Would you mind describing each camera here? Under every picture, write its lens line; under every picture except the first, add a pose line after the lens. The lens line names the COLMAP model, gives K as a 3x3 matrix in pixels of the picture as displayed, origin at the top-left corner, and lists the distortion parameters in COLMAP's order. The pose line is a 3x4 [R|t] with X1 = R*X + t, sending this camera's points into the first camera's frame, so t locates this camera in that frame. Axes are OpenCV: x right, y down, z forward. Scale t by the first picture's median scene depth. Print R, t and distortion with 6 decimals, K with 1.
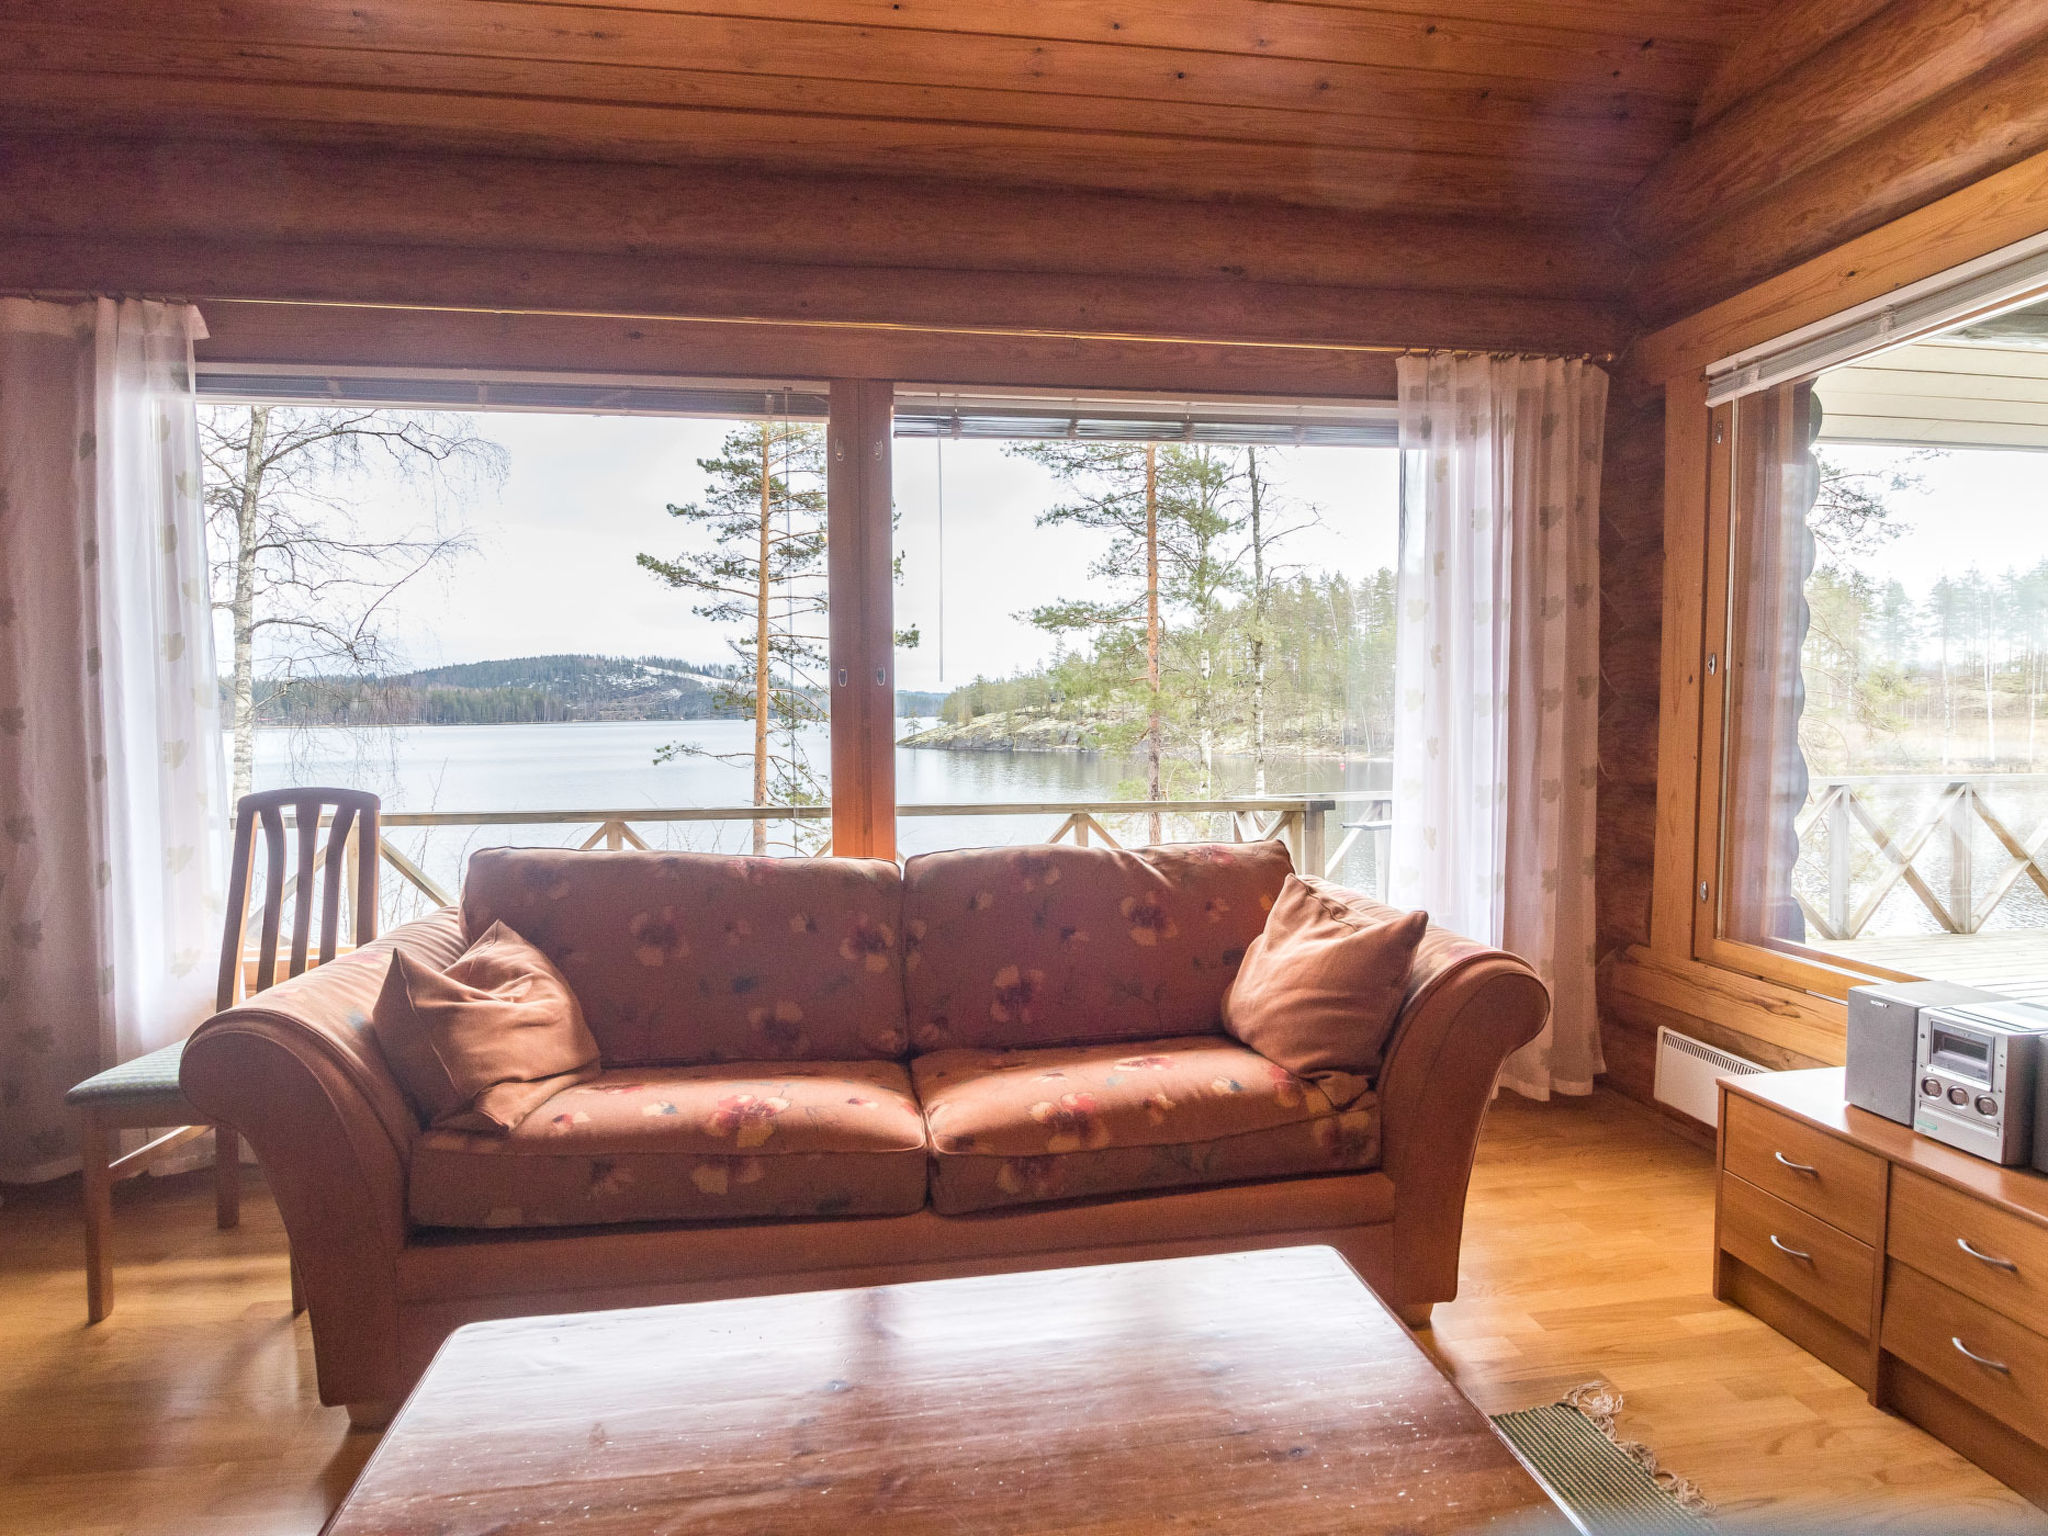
lens RADIAL K [[1074.7, 0, 1024.0], [0, 1074.7, 768.0], [0, 0, 1]] dist [0.013703, -0.018297]
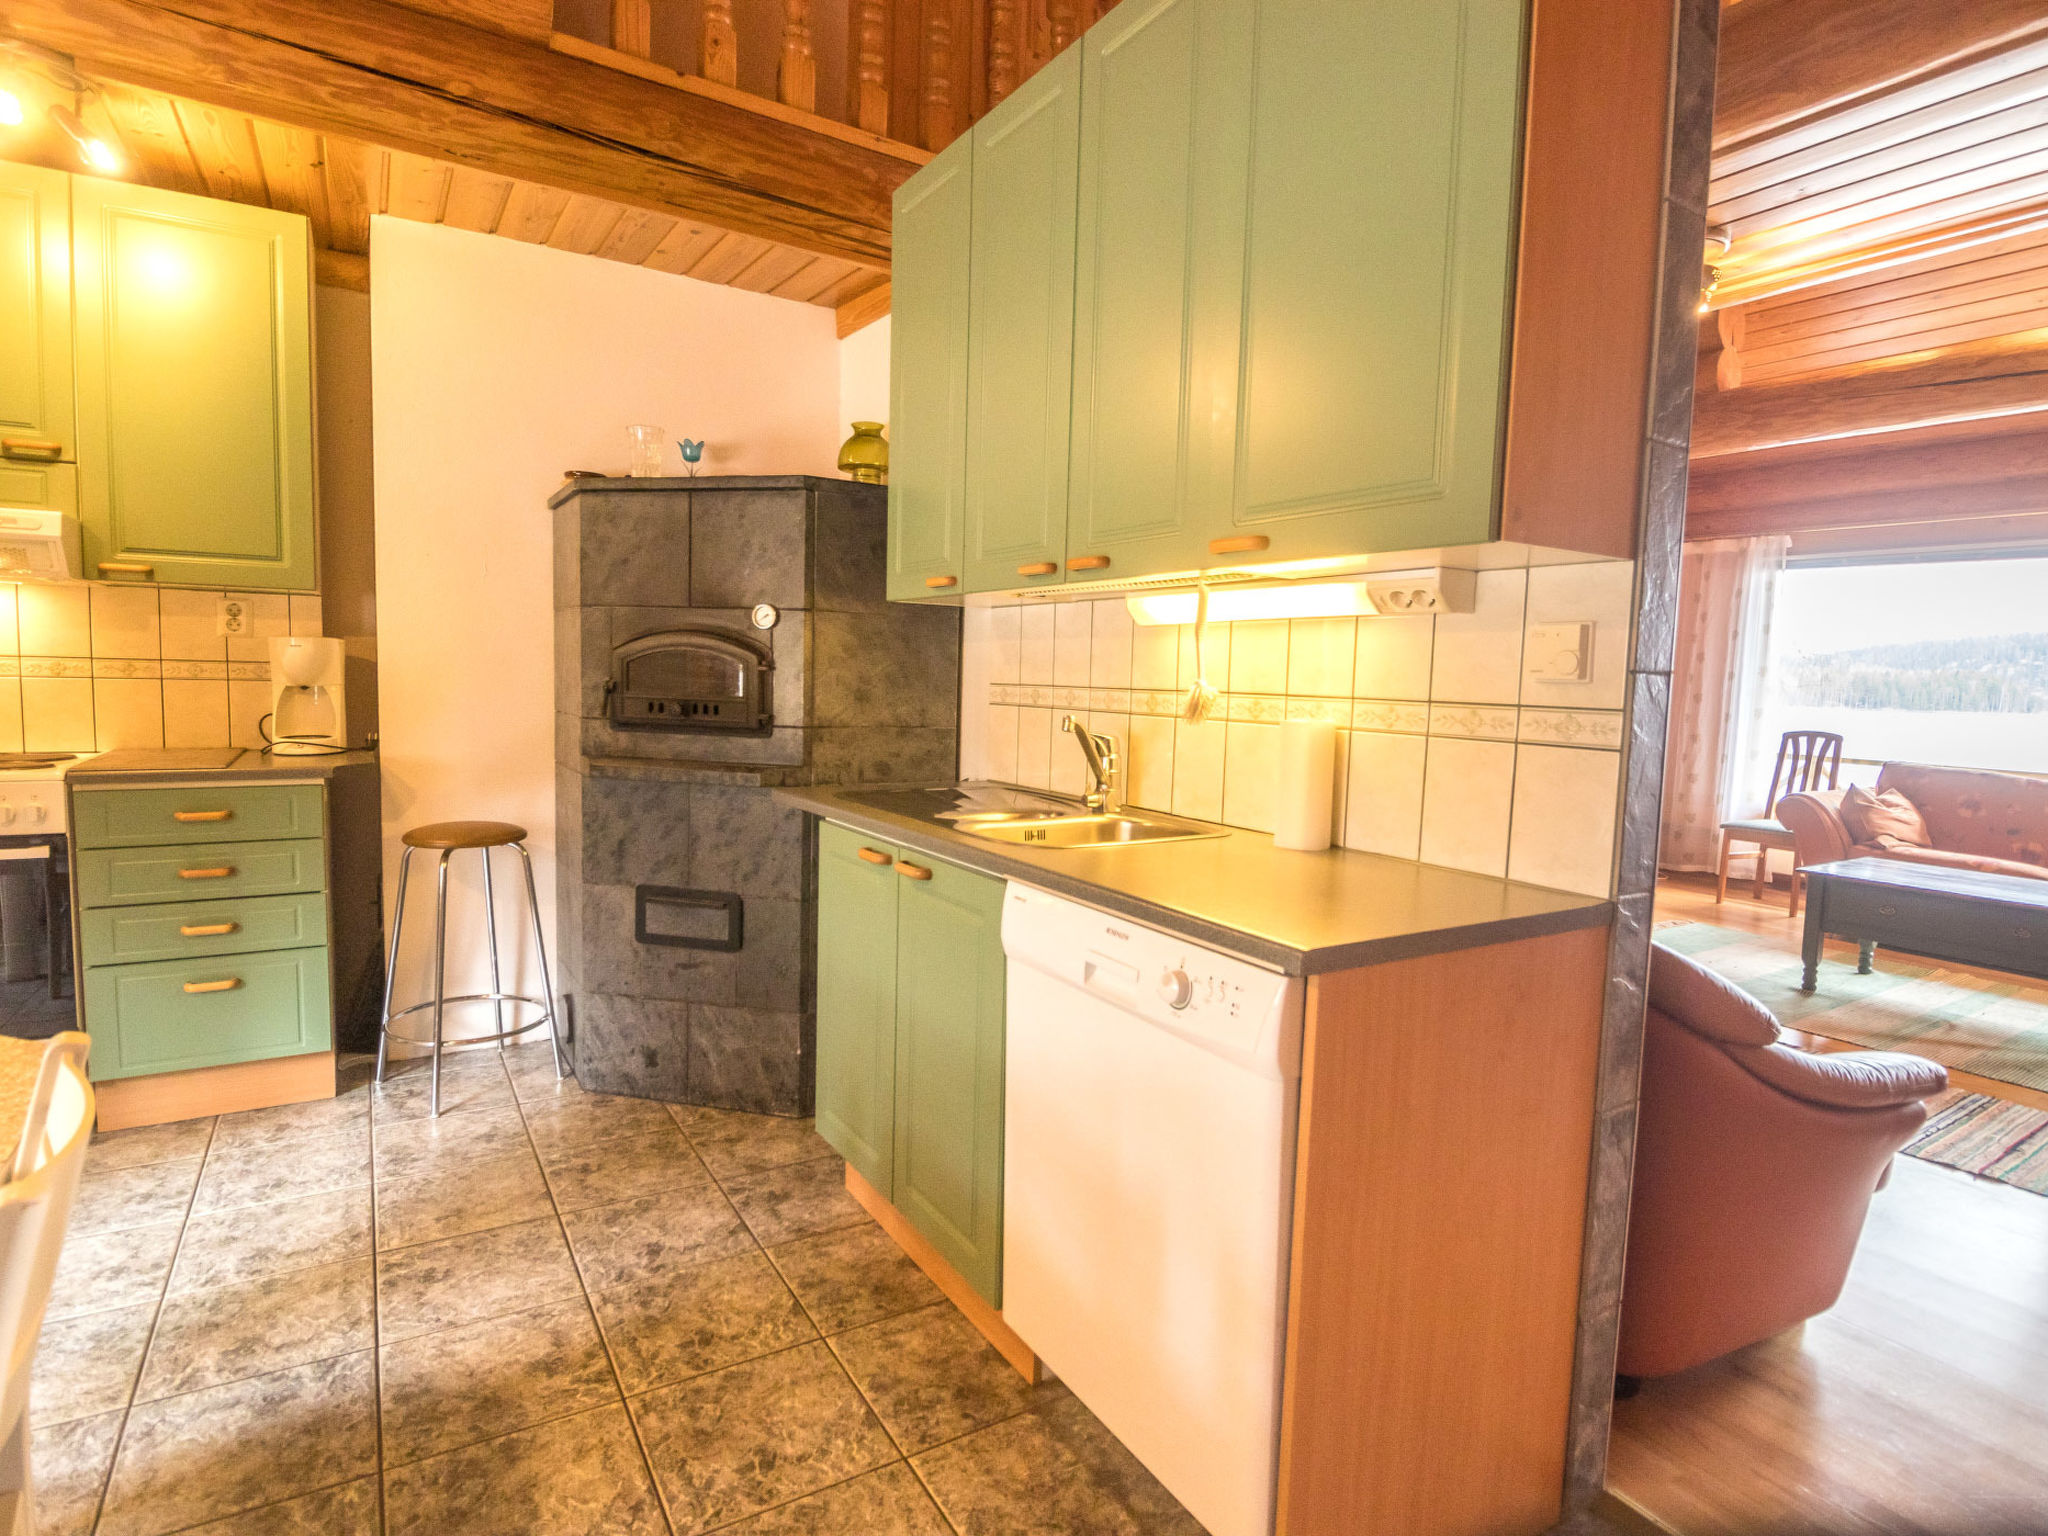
lens RADIAL K [[1074.7, 0, 1024.0], [0, 1074.7, 768.0], [0, 0, 1]] dist [0.013703, -0.018297]
pose [[0.402205, 0.098100, -0.910279, 0.840922], [-0.080493, 0.994182, 0.071576, 0.072666], [0.912005, 0.044483, 0.407761, -1.610273]]
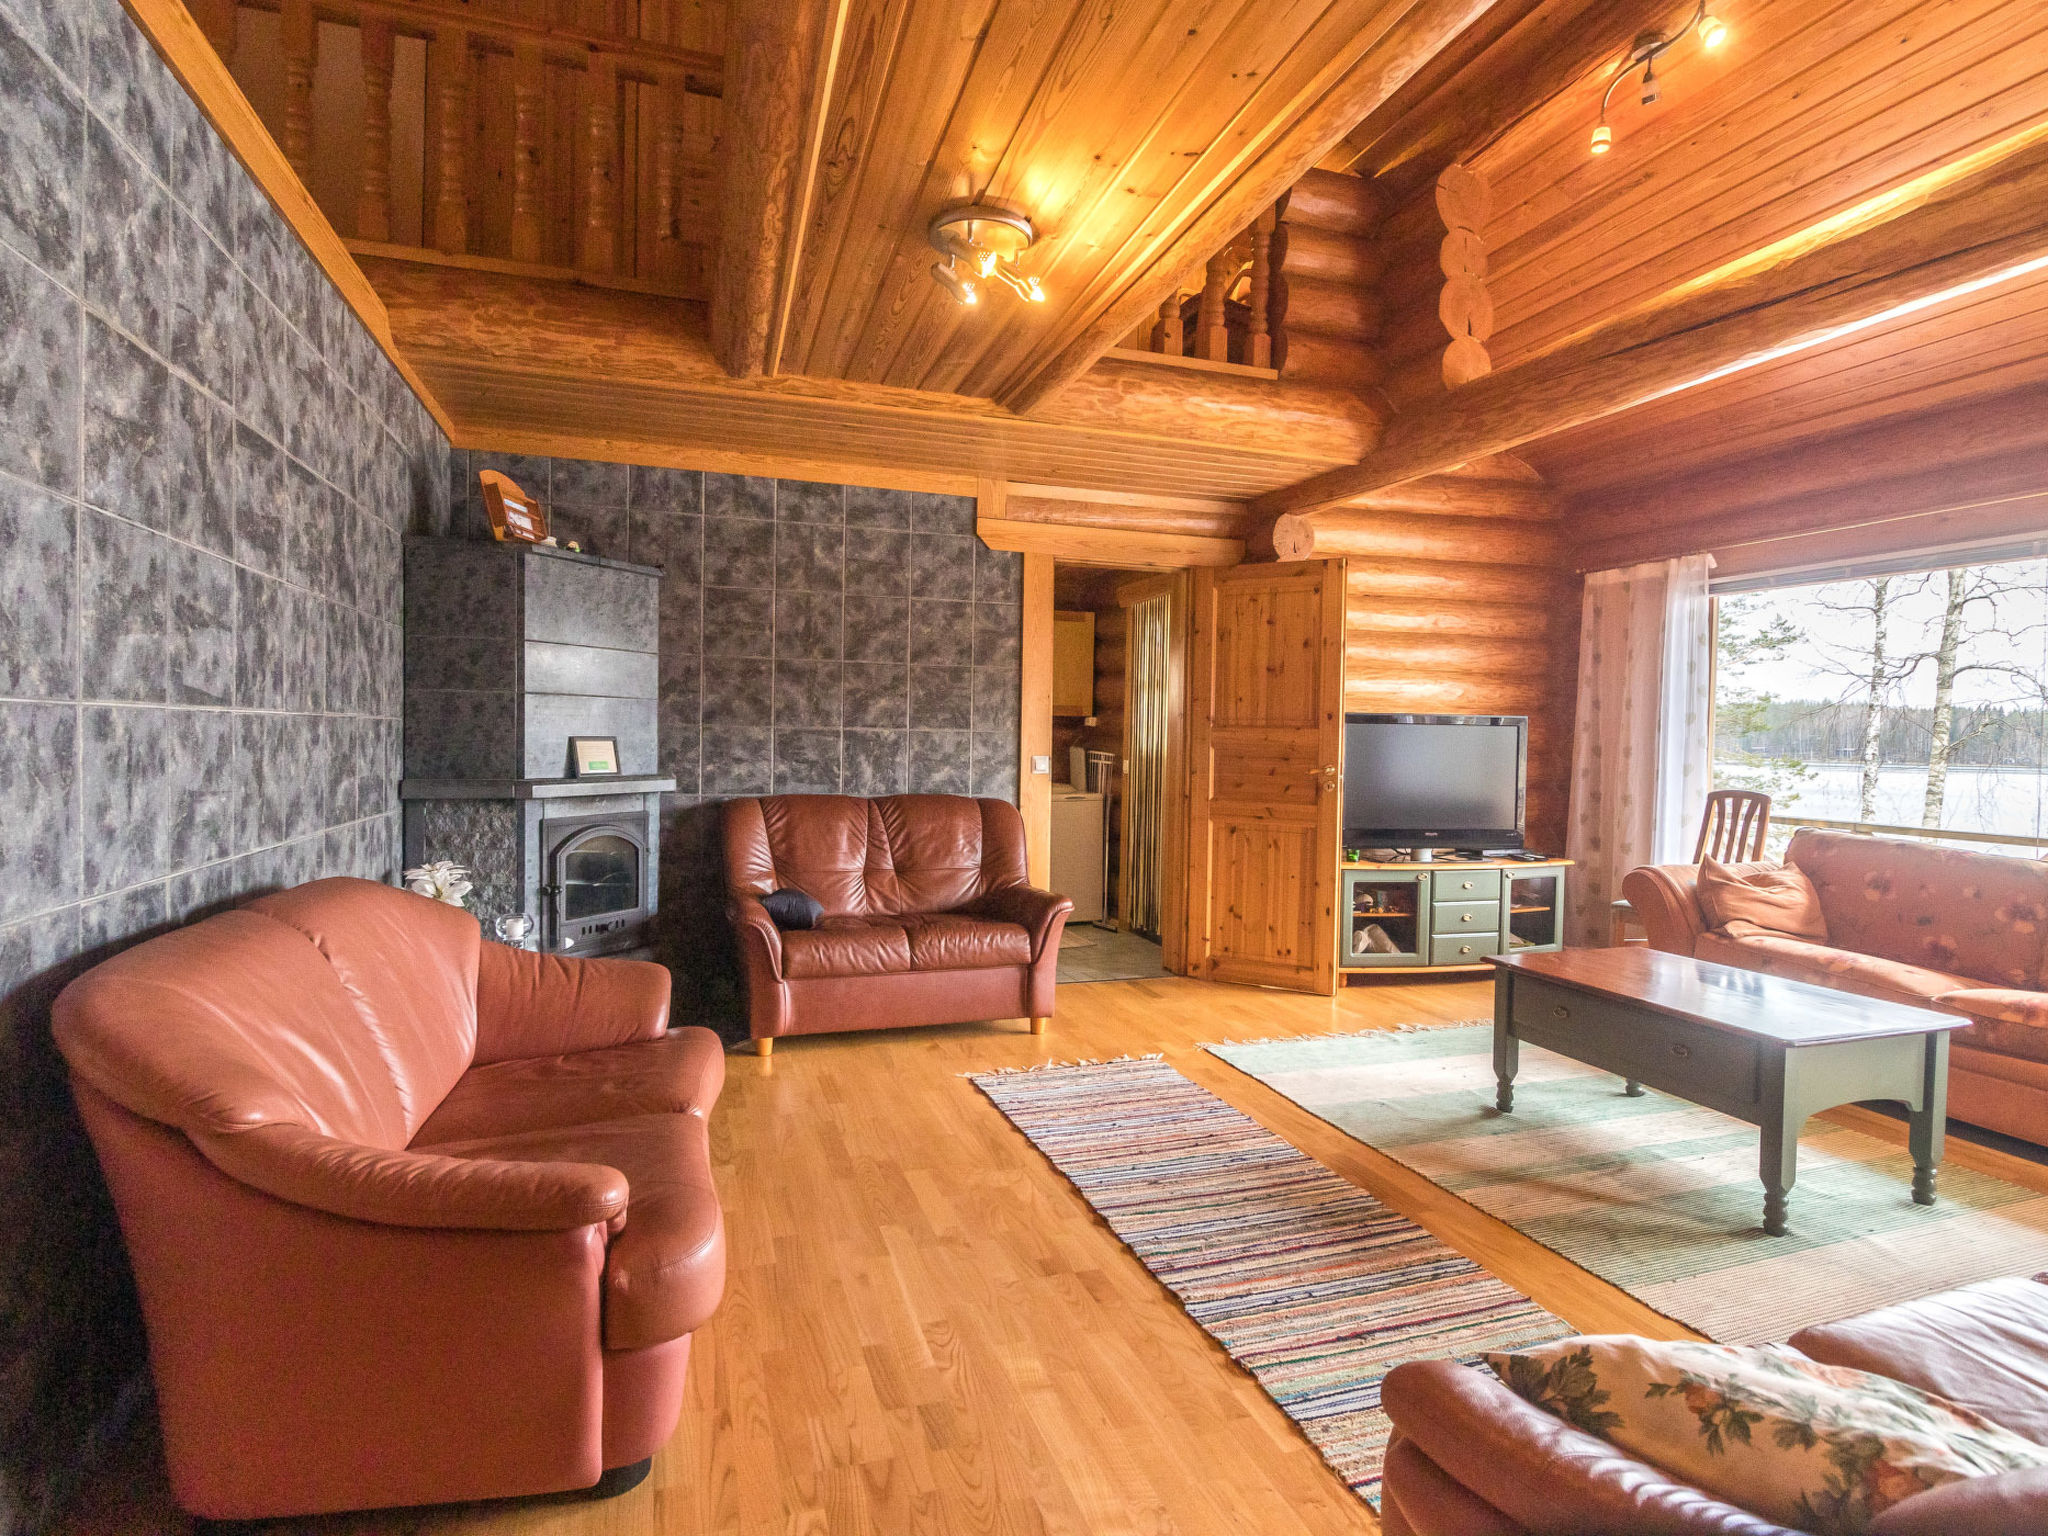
lens RADIAL K [[1074.7, 0, 1024.0], [0, 1074.7, 768.0], [0, 0, 1]] dist [0.013703, -0.018297]
pose [[0.174586, 0.039696, -0.983841, 1.043931], [-0.071748, 0.997044, 0.027497, 0.018346], [0.982024, 0.065788, 0.176918, -0.629617]]
